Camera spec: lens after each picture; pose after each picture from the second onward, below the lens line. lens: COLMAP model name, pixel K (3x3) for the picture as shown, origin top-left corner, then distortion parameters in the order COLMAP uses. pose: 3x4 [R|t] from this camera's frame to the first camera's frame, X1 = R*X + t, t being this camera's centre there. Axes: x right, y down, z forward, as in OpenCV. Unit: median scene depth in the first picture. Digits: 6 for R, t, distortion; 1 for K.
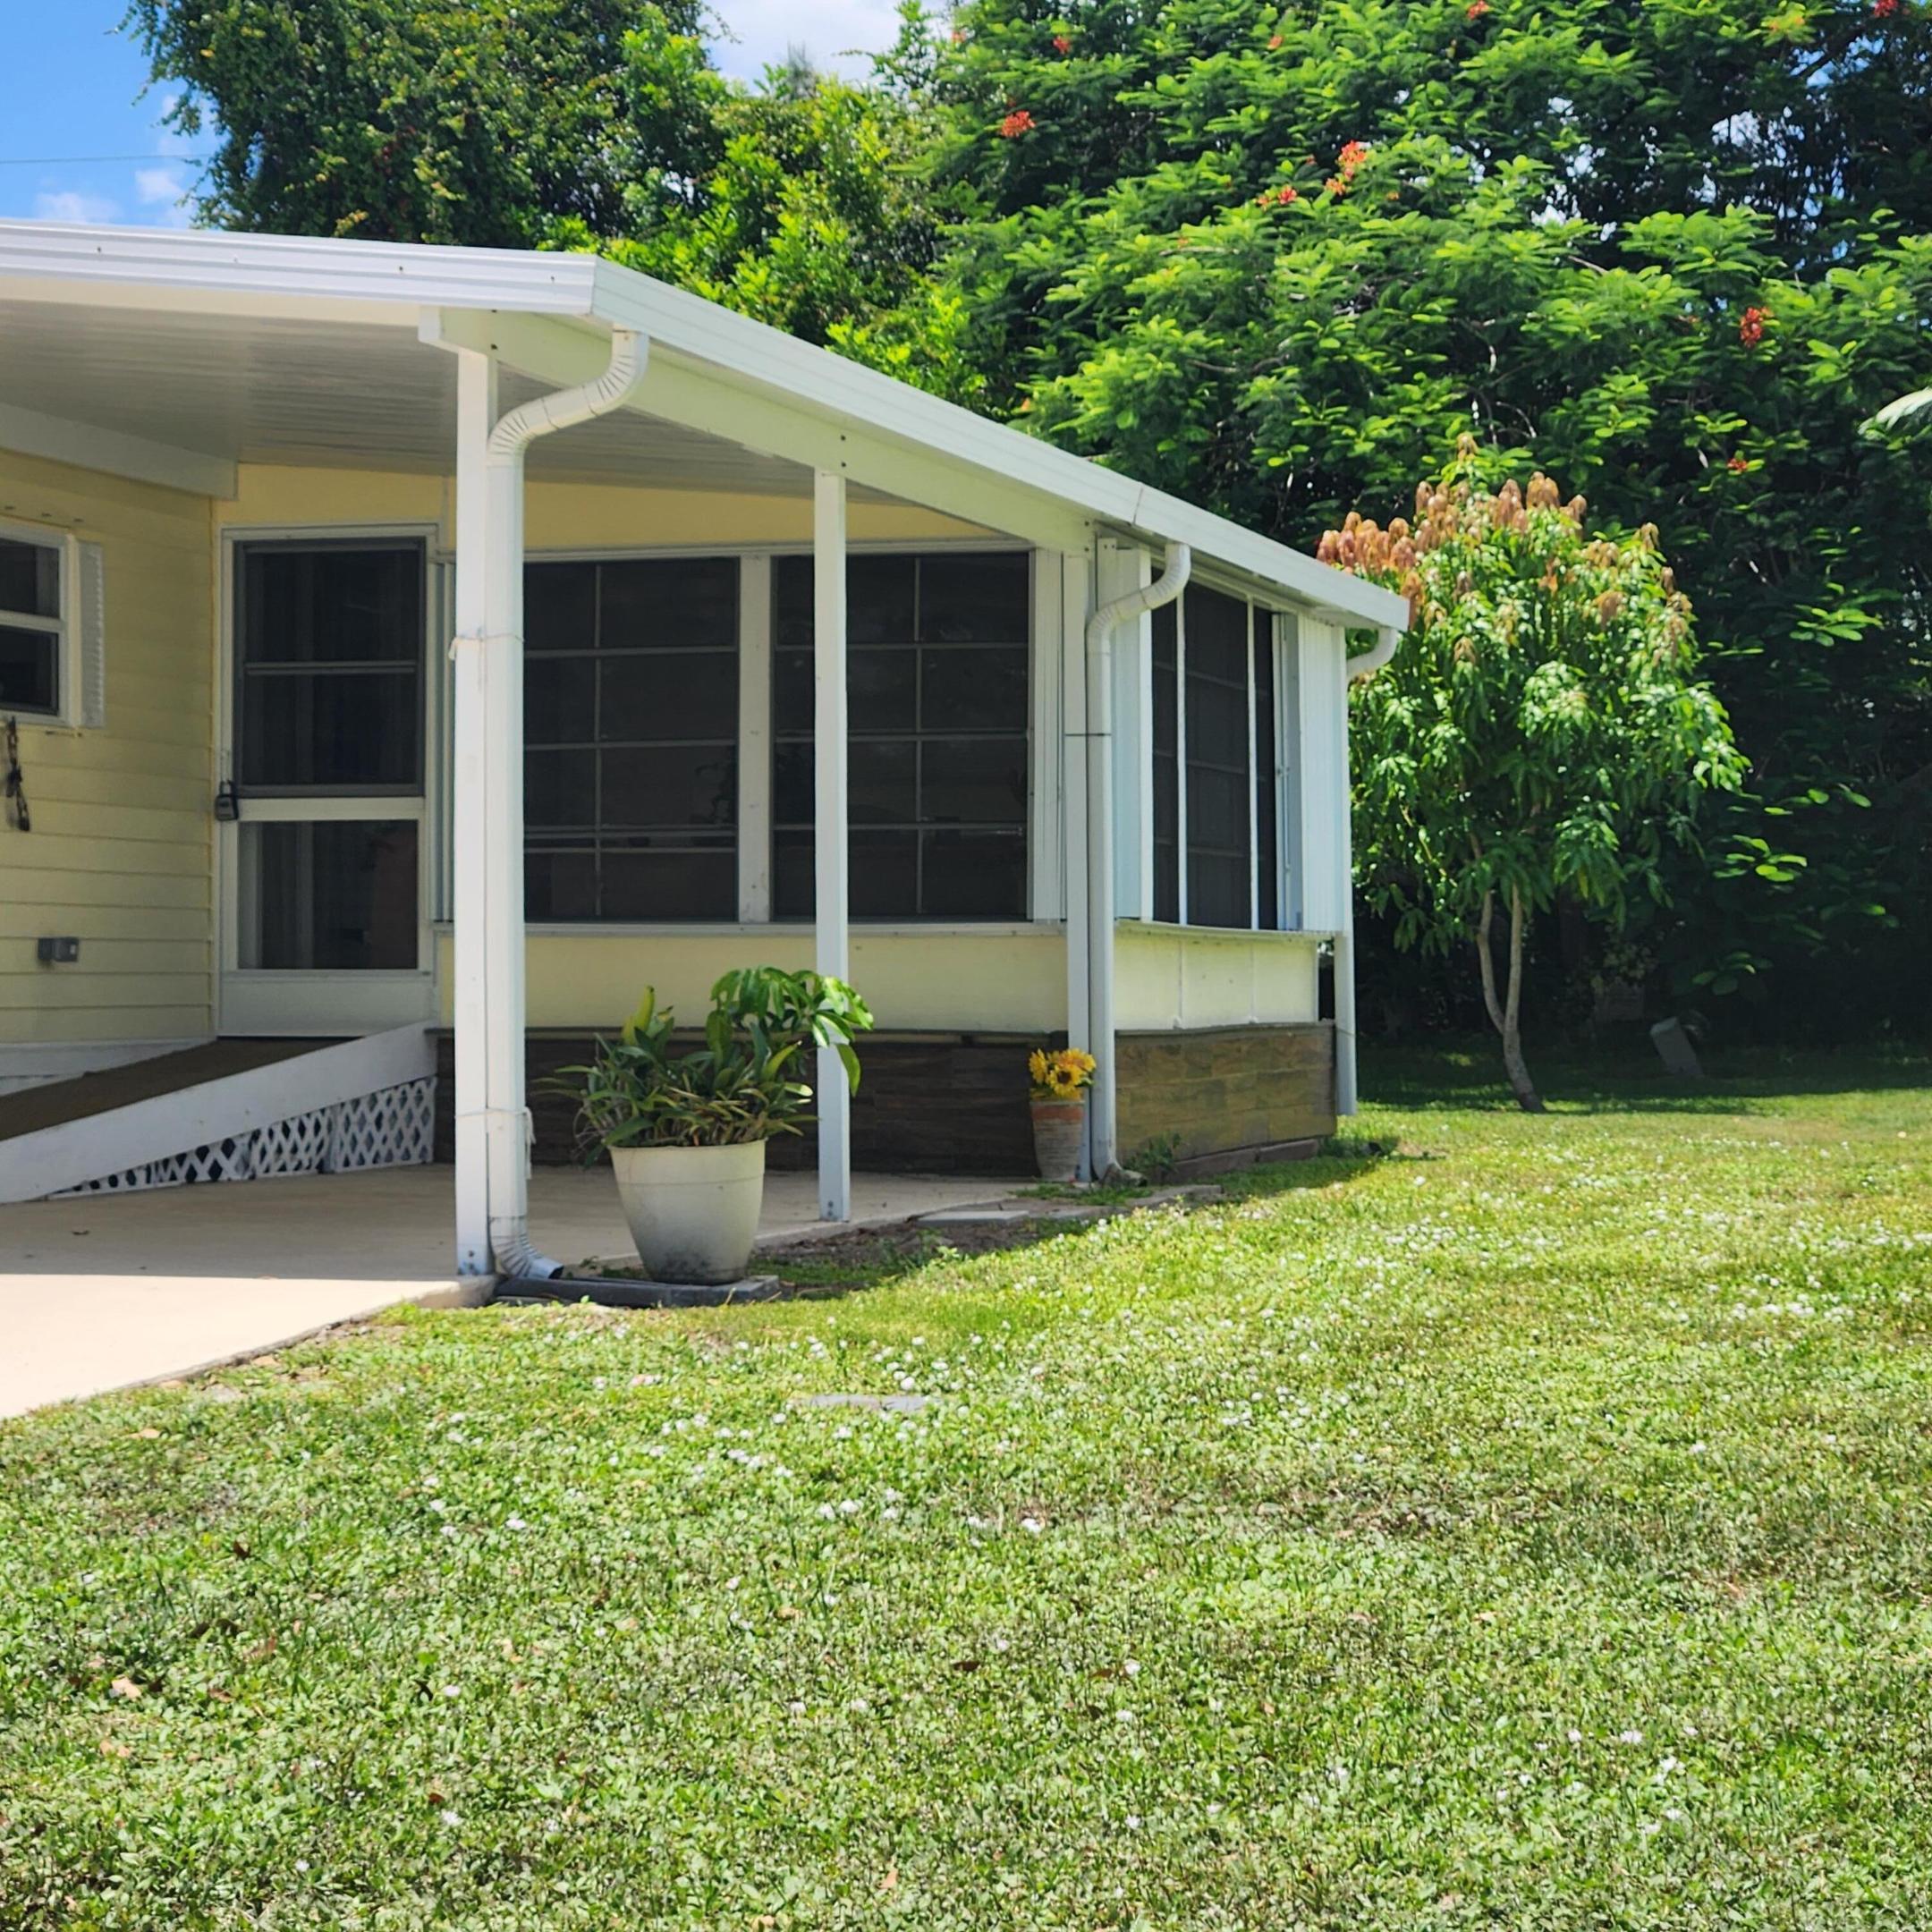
lens RADIAL K [[5296.4, 0, 916.7], [0, 5296.4, 863.5], [0, 0, 1]] dist [-1.017404, 16.759471]
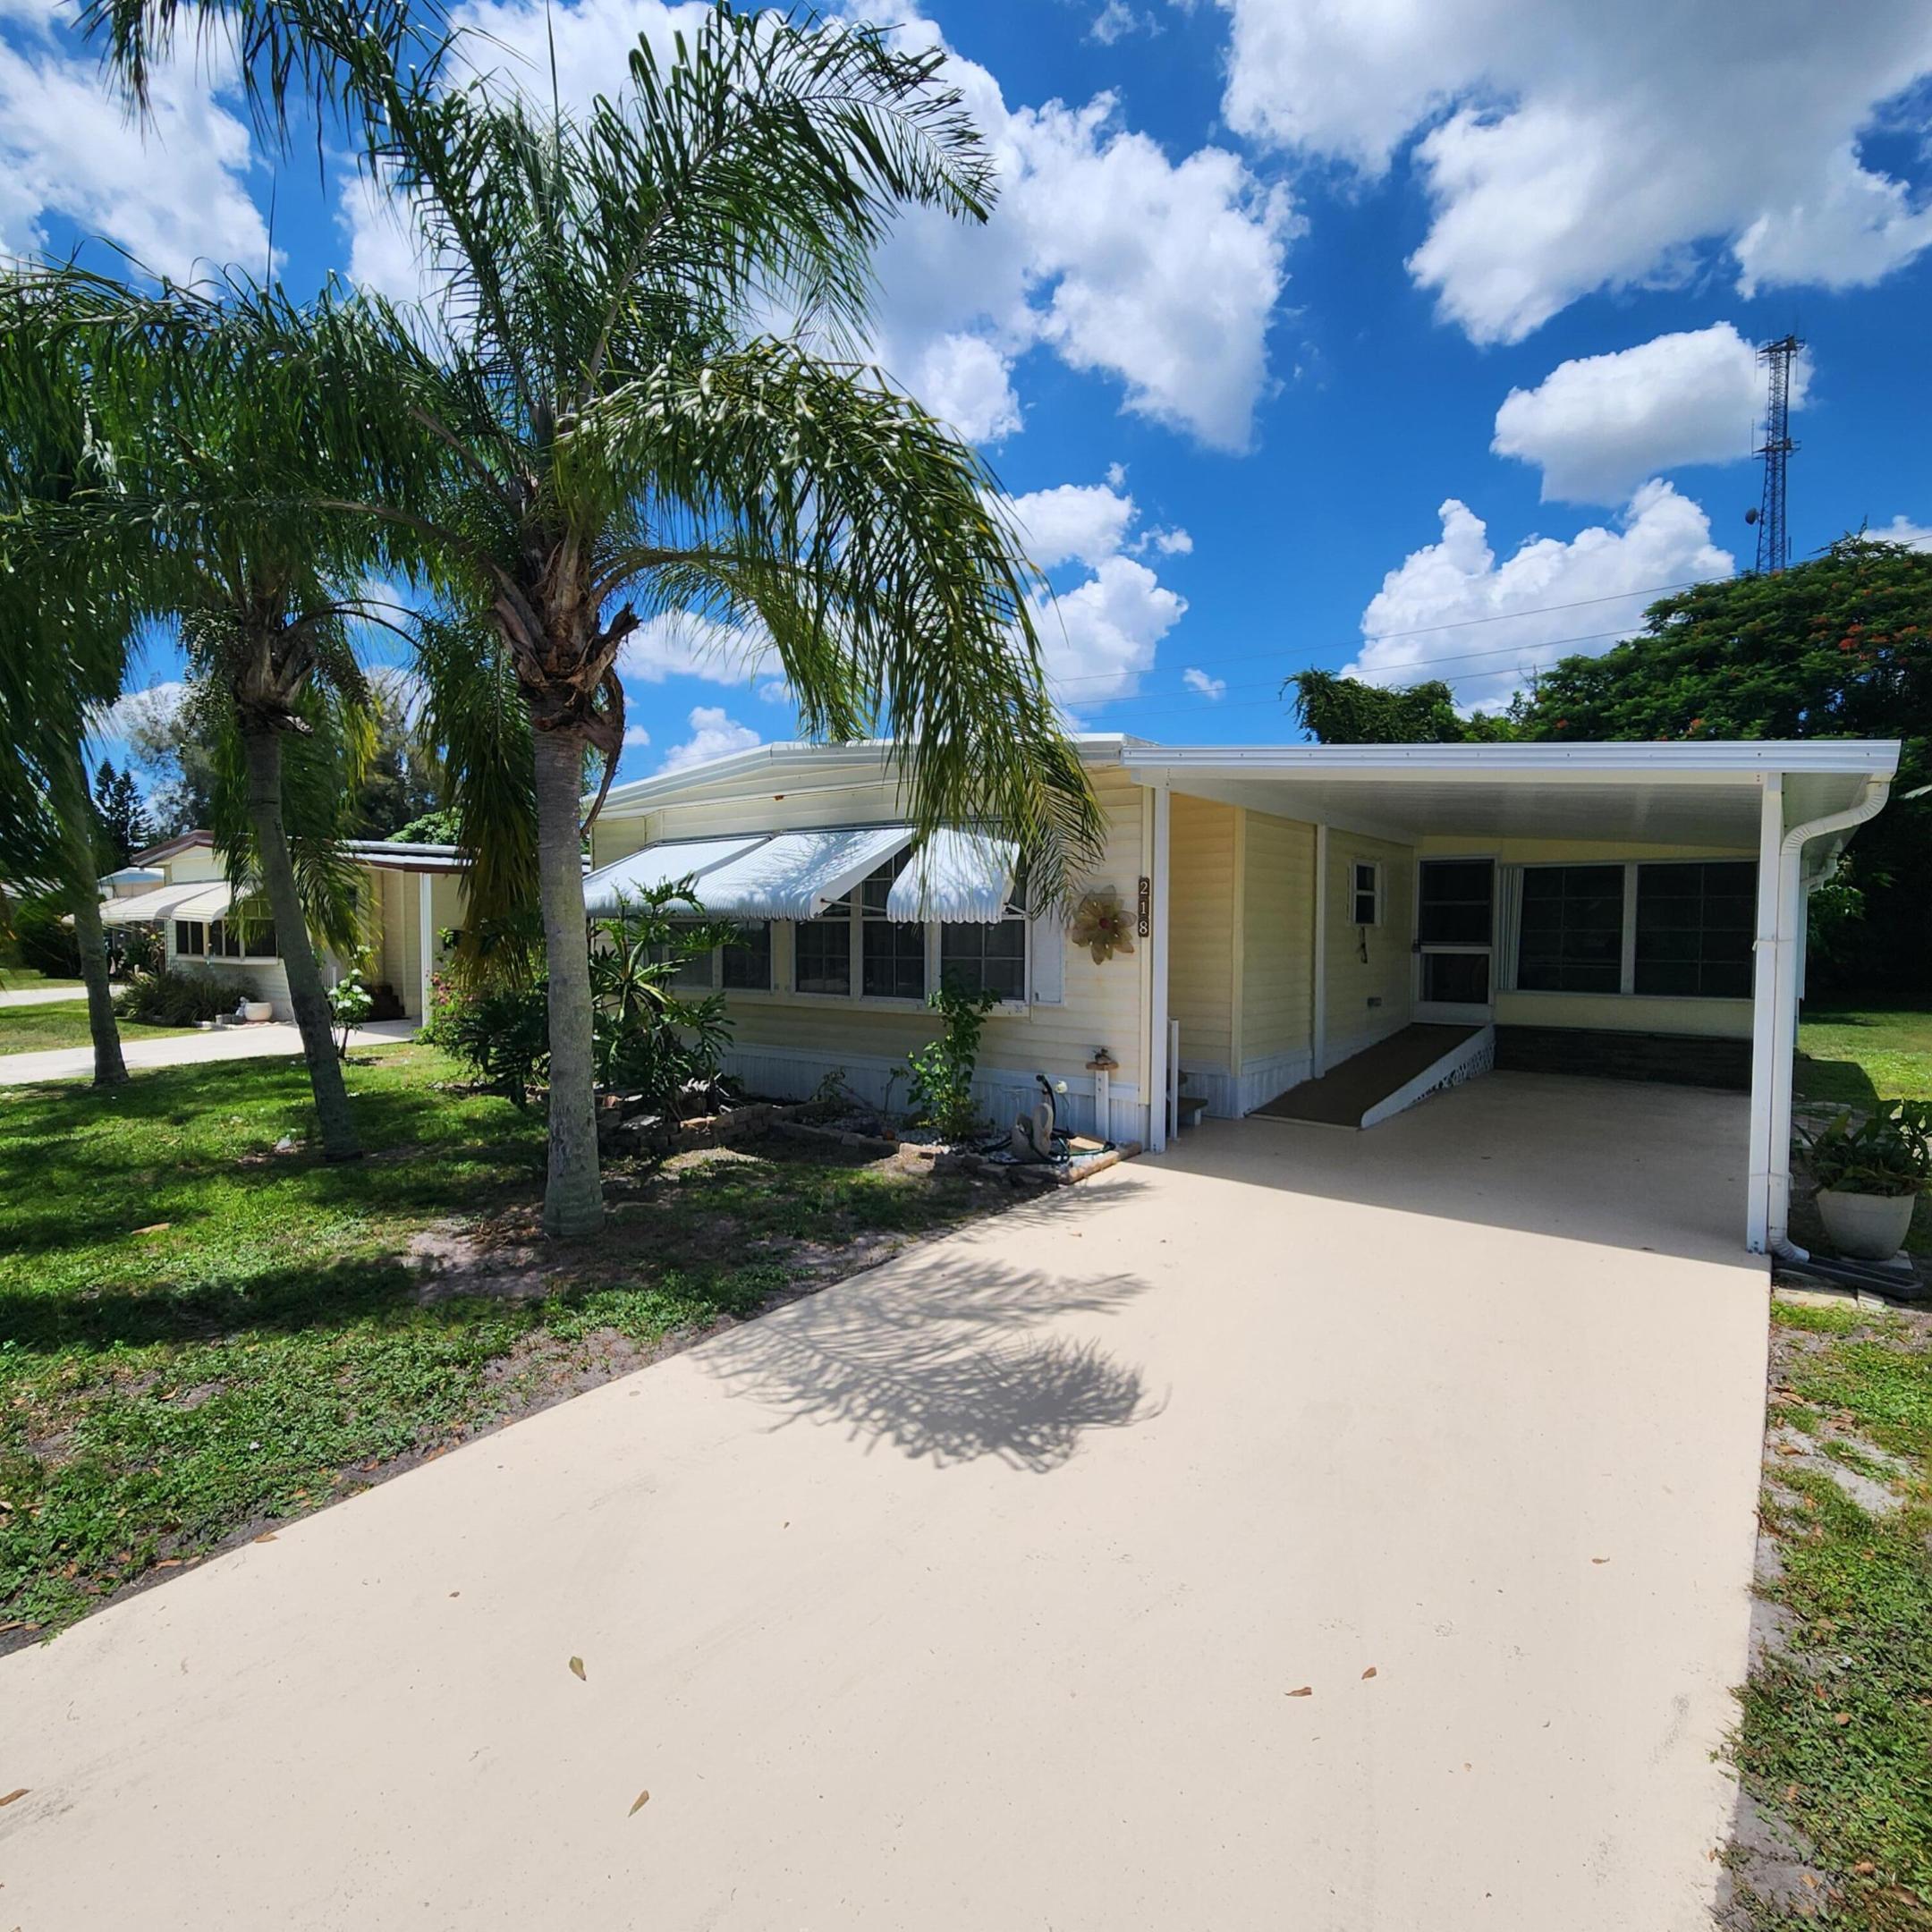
lens RADIAL K [[1031.1, 0, 966.0], [0, 1031.1, 966.0], [0, 0, 1]] dist [-0.000620, 0.026995]
pose [[0.921022, 0.021505, -0.388915, -0.076505], [0.003208, 0.998022, 0.062782, -0.021555], [0.389496, -0.059071, 0.919132, 0.182647]]
